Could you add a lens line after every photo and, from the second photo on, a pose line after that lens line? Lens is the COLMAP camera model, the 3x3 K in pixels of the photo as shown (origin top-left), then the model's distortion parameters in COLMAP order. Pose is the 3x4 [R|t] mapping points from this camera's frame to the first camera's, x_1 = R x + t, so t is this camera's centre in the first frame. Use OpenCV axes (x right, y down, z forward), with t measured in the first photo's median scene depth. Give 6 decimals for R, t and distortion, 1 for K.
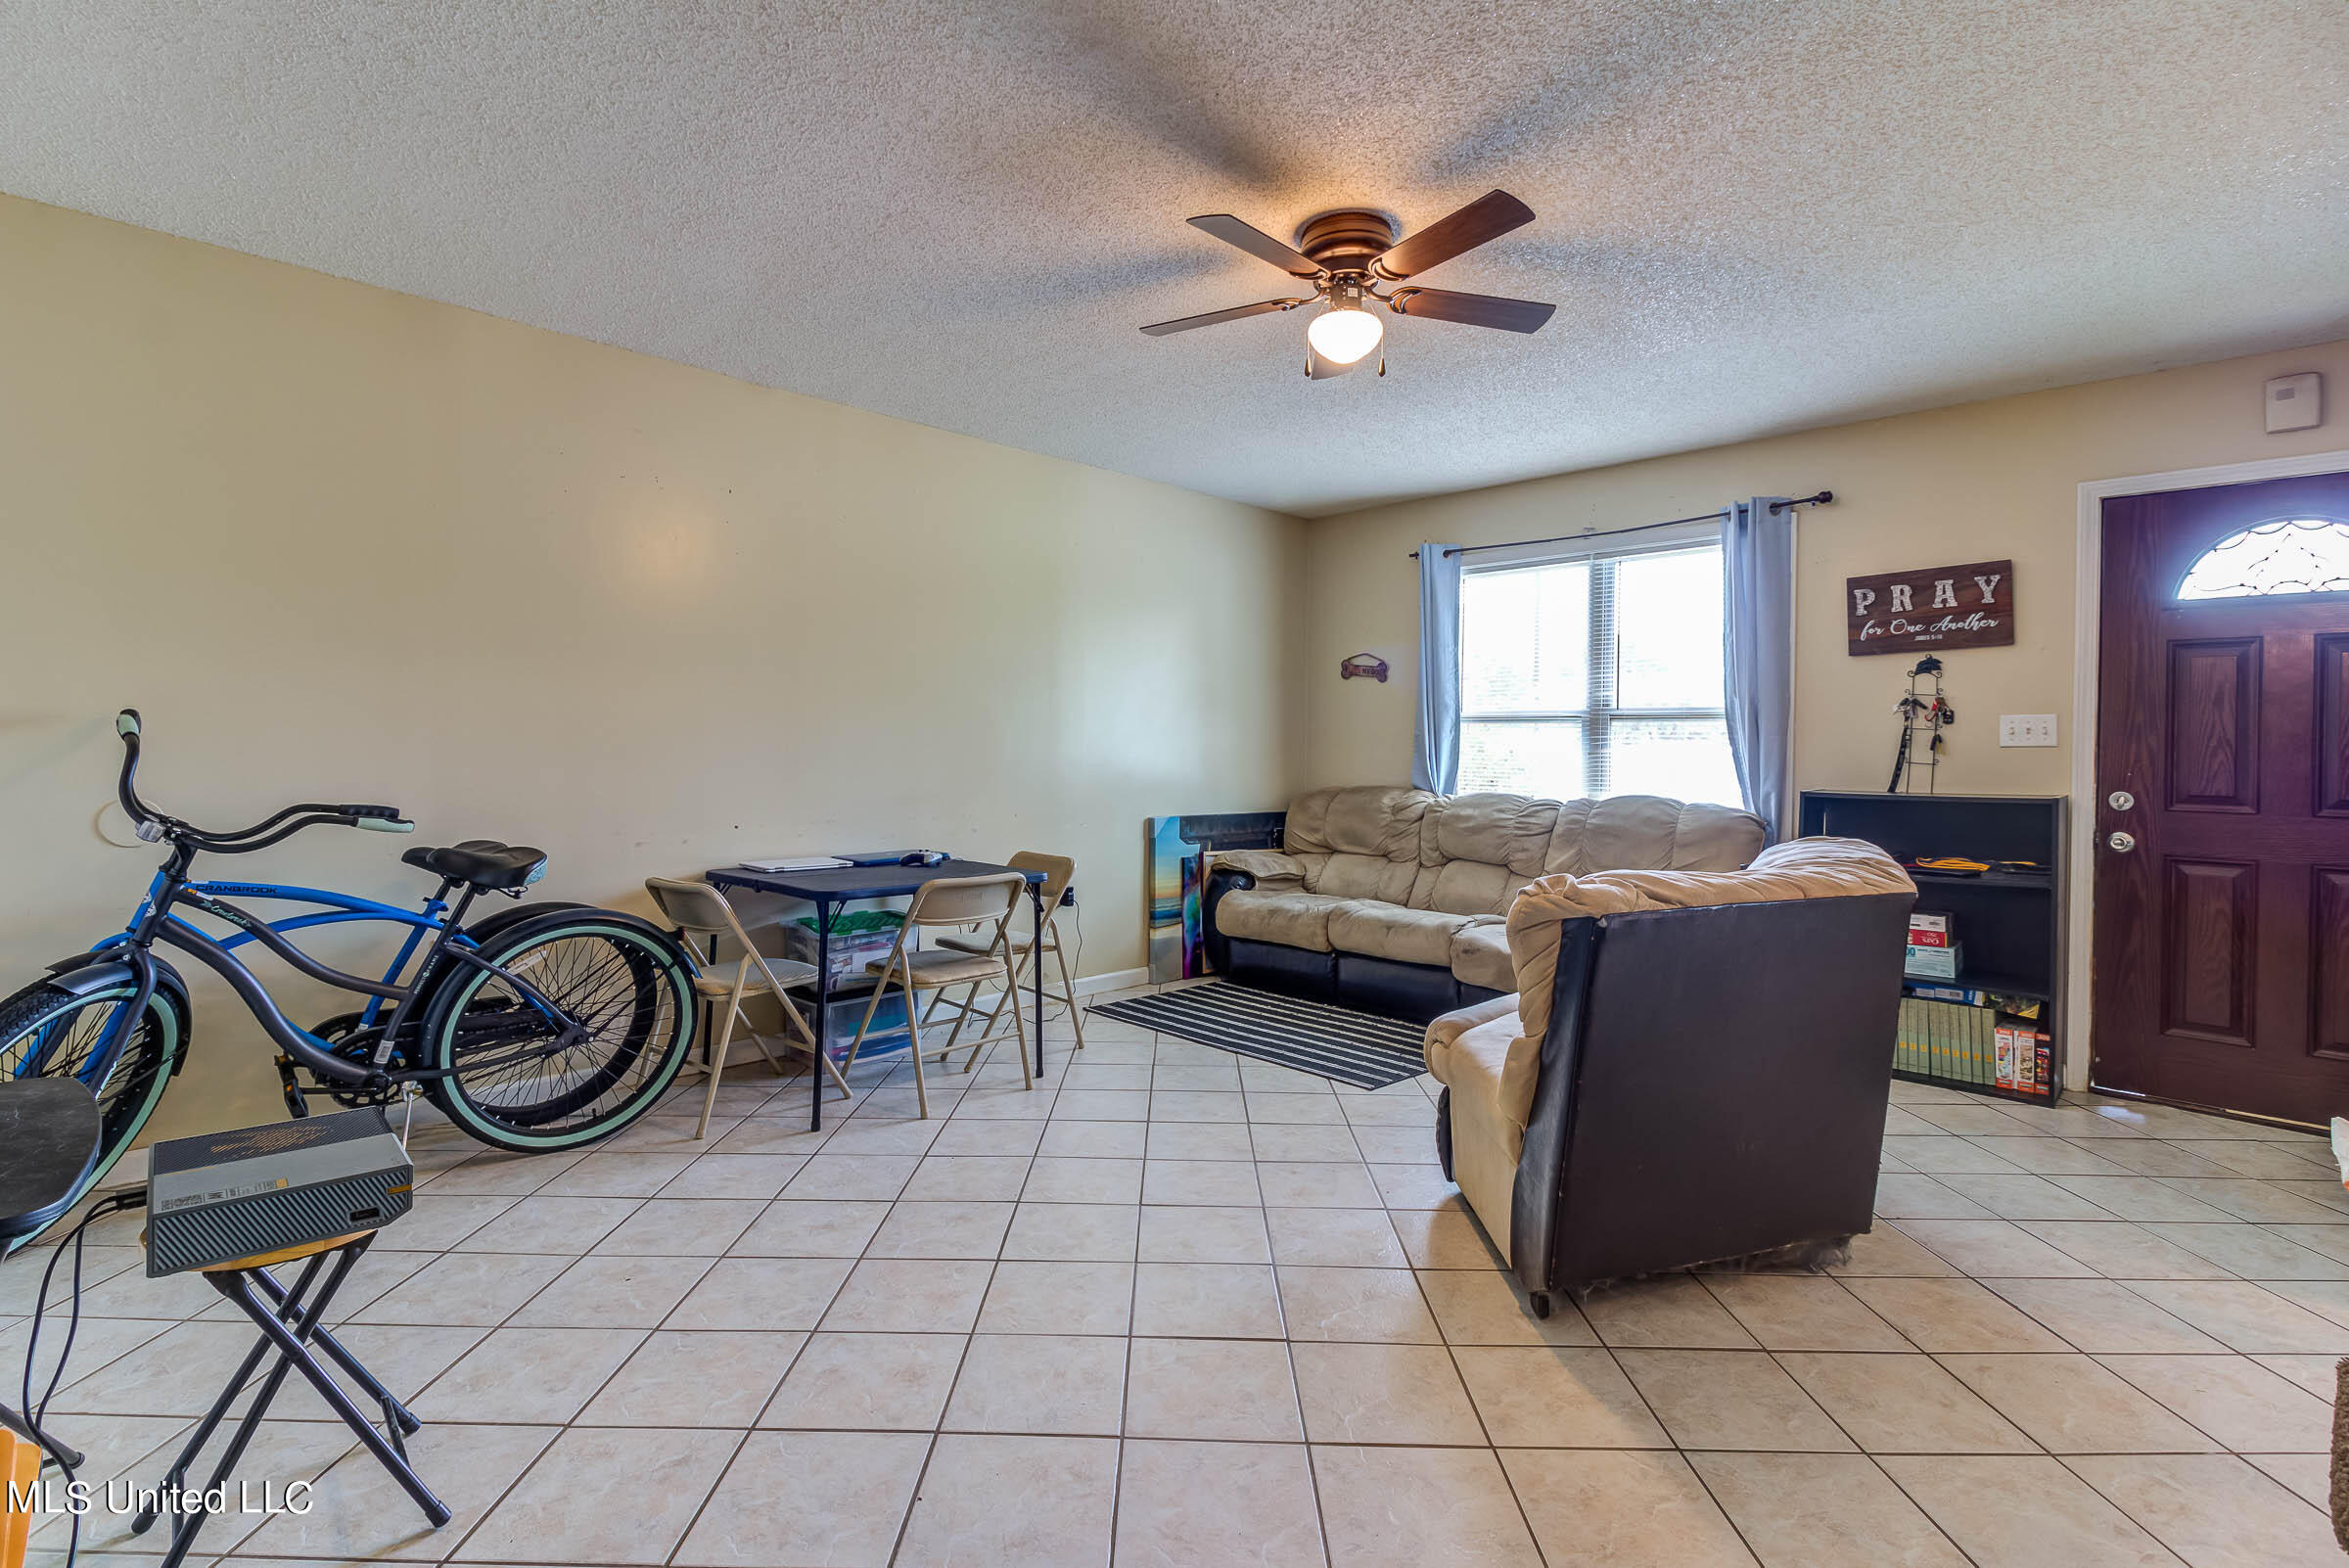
lens RADIAL K [[1091.9, 0, 1137.1], [0, 1091.9, 758.0], [0, 0, 1]] dist [-0.000082, -0.008578]
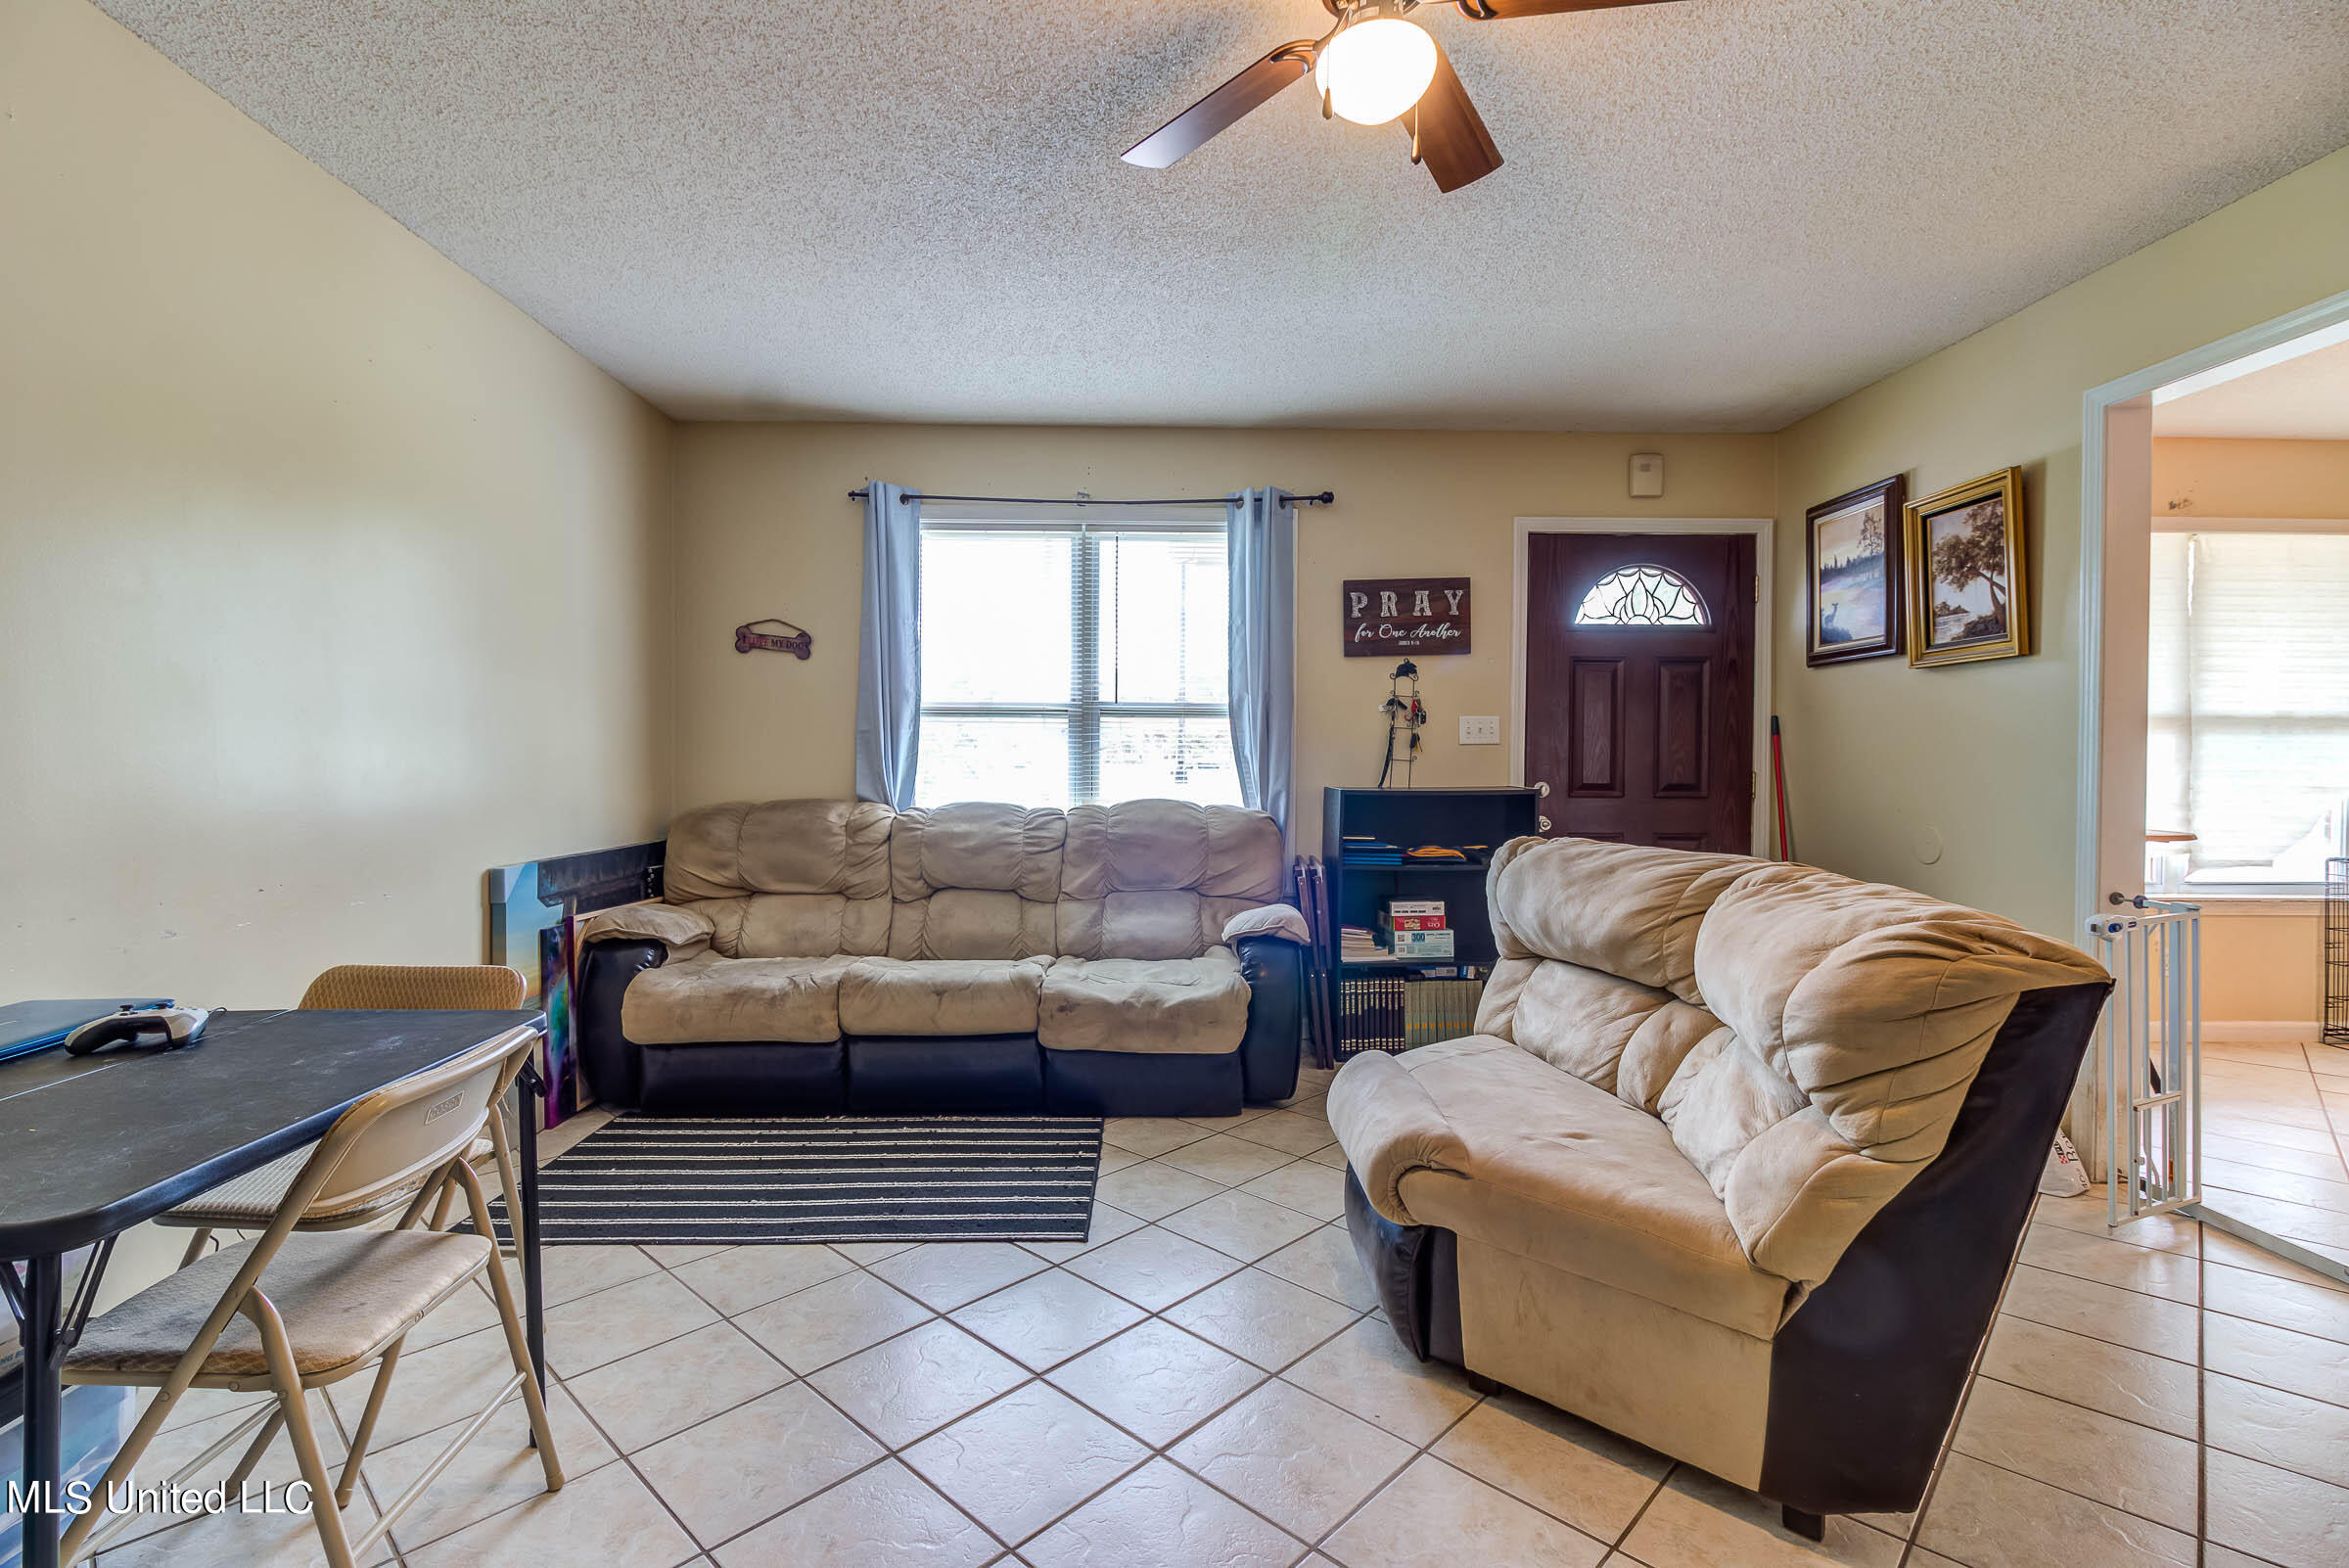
lens RADIAL K [[1095.0, 0, 1177.2], [0, 1095.0, 774.8], [0, 0, 1]] dist [0.022175, -0.017686]
pose [[0.669961, -0.019937, 0.742128, -0.227682], [0.010400, 0.999793, 0.017471, -0.001716], [-0.742323, -0.003987, 0.670030, 0.435158]]
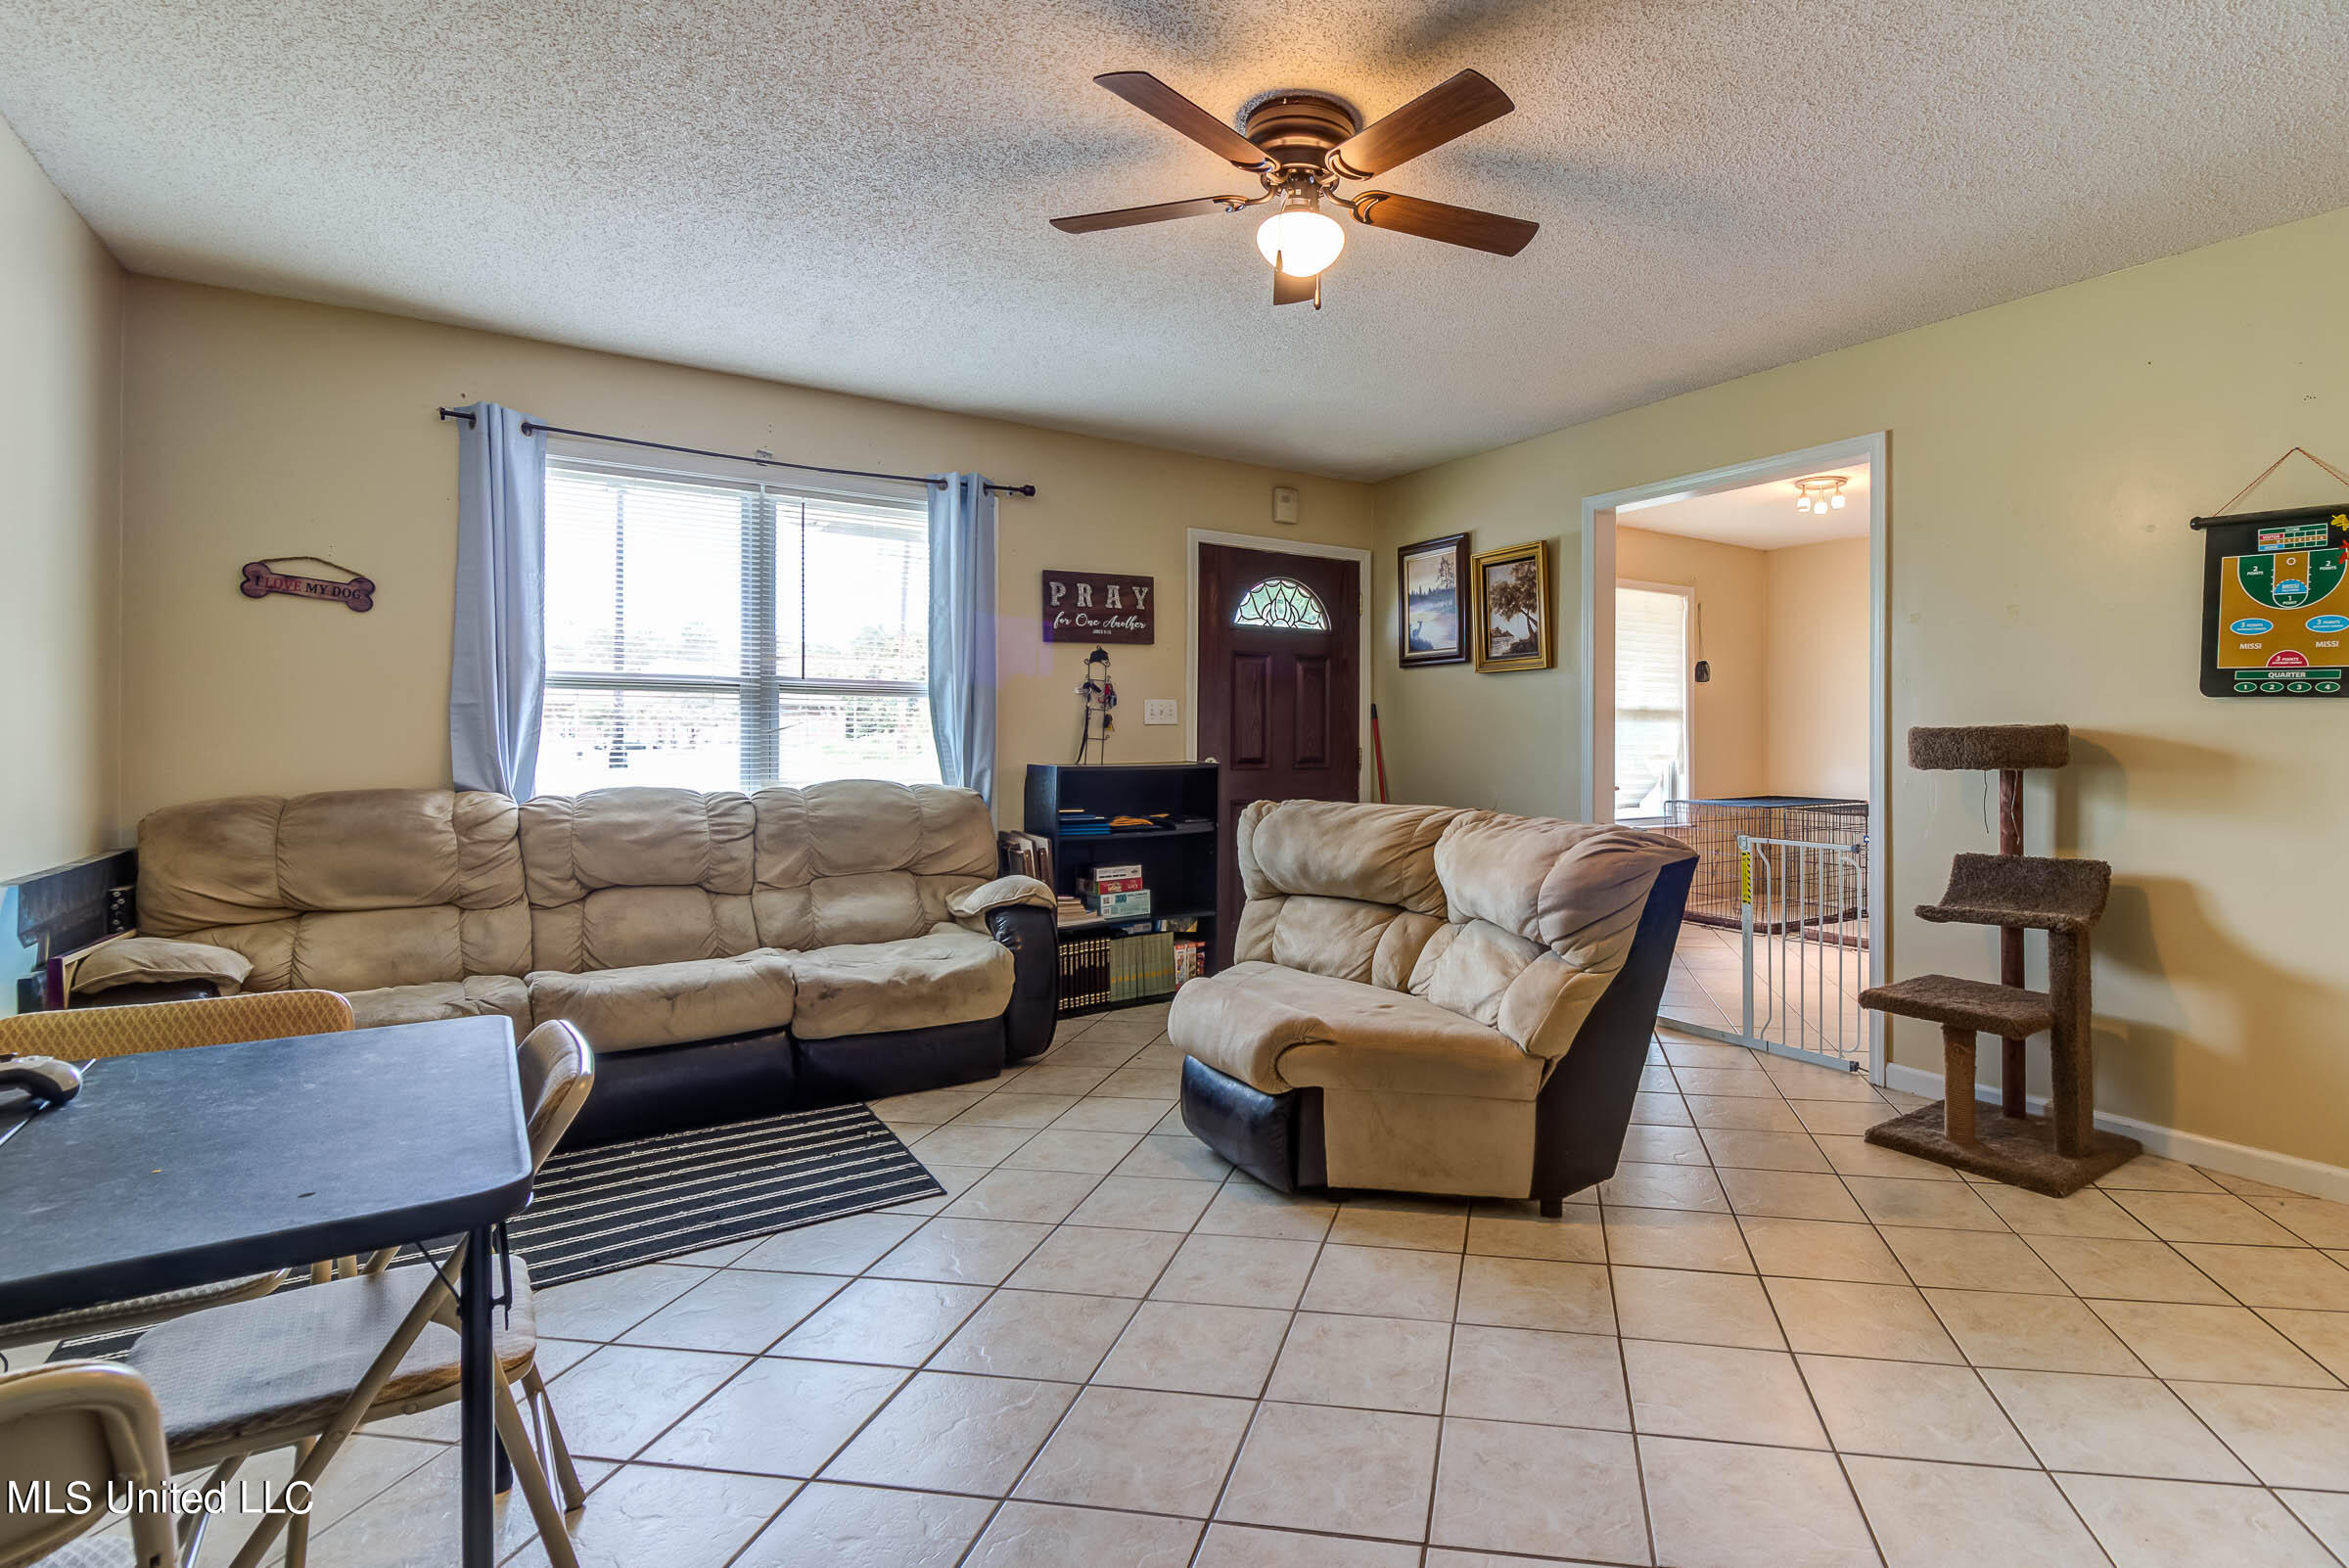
lens RADIAL K [[1124.5, 0, 1375.3], [0, 1124.5, 745.1], [0, 0, 1]] dist [0.018912, -0.009291]
pose [[0.121366, -0.016611, 0.992469, -0.439796], [0.007832, 0.999845, 0.015777, -0.005018], [-0.992577, 0.005858, 0.121478, 0.547987]]
